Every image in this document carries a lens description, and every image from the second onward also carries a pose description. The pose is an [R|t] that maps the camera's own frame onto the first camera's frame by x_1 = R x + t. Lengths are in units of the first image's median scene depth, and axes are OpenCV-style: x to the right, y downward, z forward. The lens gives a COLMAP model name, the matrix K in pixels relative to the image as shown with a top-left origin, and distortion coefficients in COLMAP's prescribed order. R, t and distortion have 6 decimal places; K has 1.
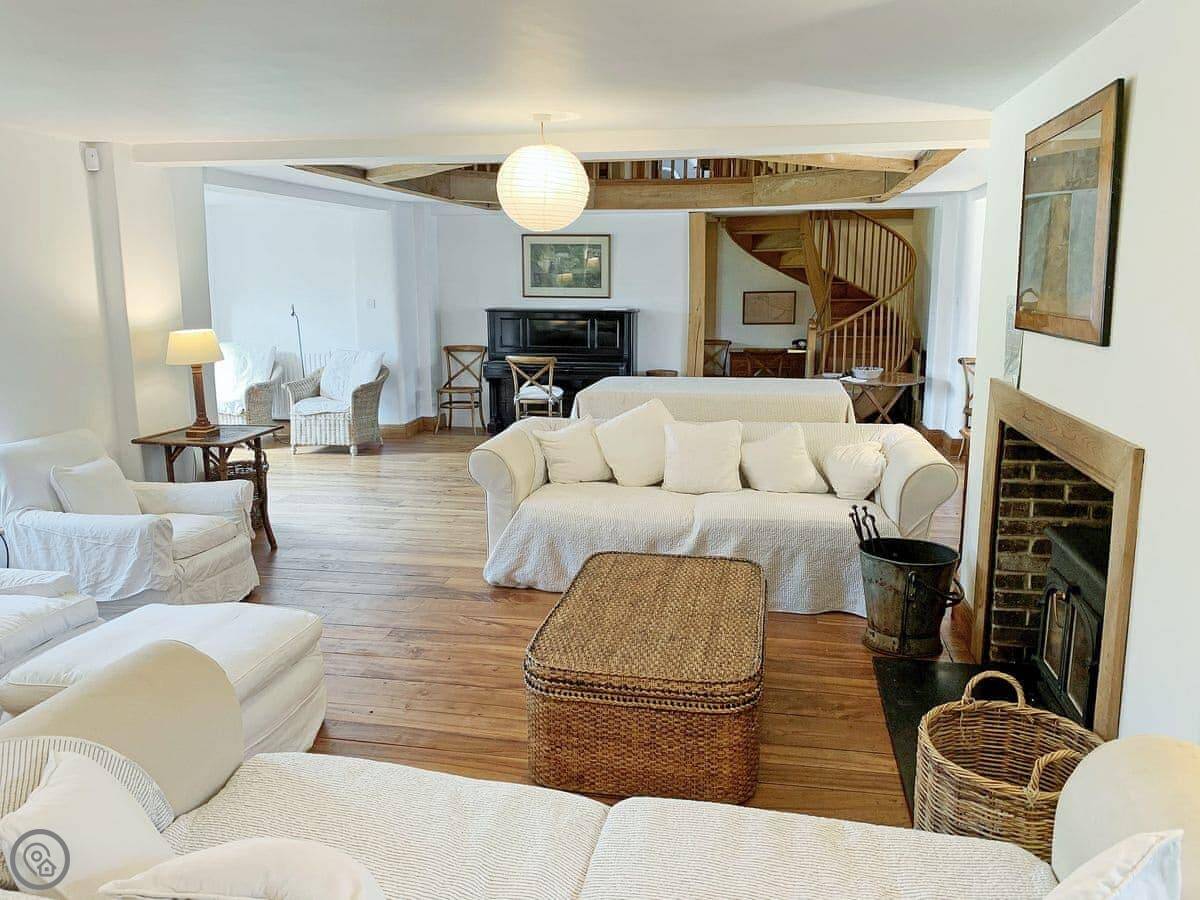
lens RADIAL K [[963.4, 0, 599.2], [0, 963.4, 450.5], [0, 0, 1]] dist [0.001313, 0.000216]
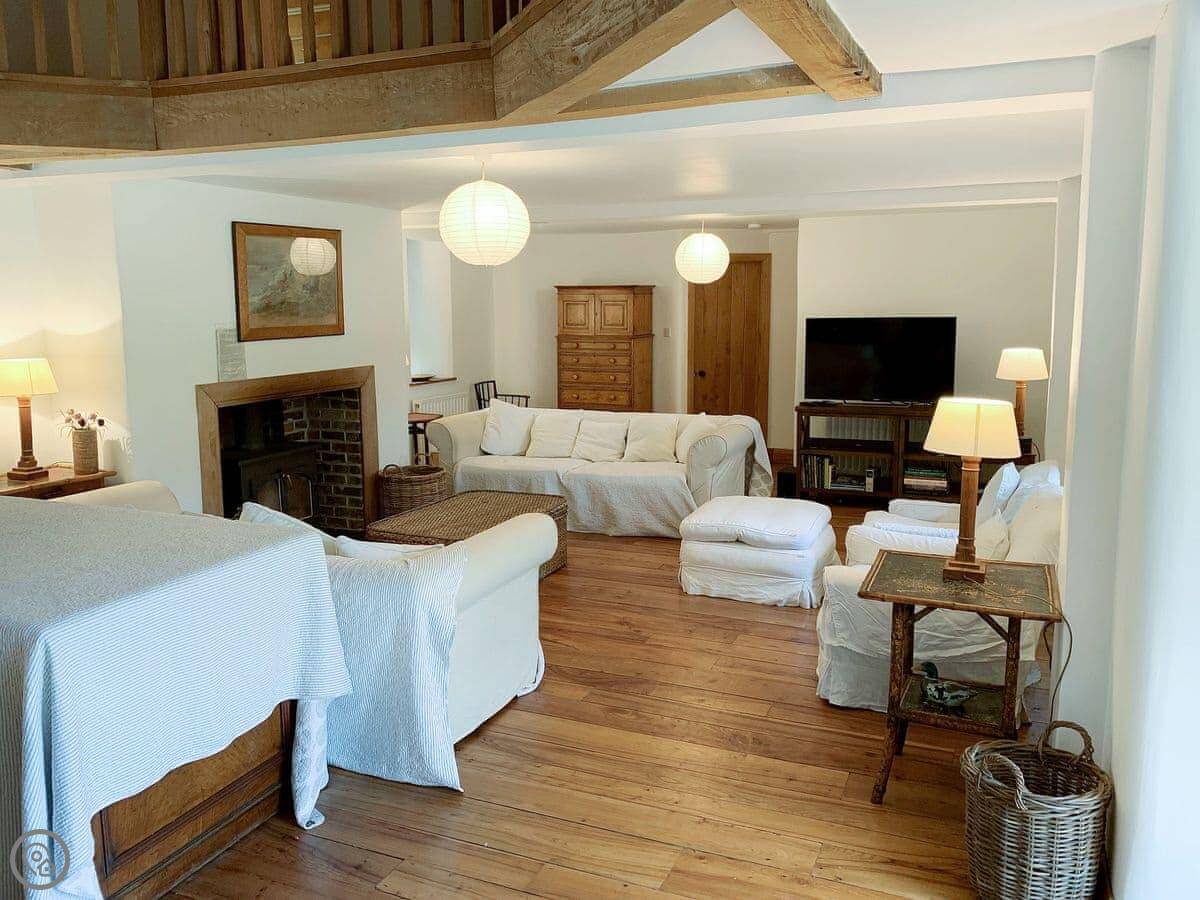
lens RADIAL K [[963.4, 0, 599.0], [0, 963.4, 446.9], [0, 0, 1]] dist [0.001313, 0.000216]
pose [[-0.978185, -0.027315, 0.205933, -0.352549], [0.041501, 0.945639, 0.322559, -0.337144], [-0.203548, 0.324069, -0.923876, 1.800748]]
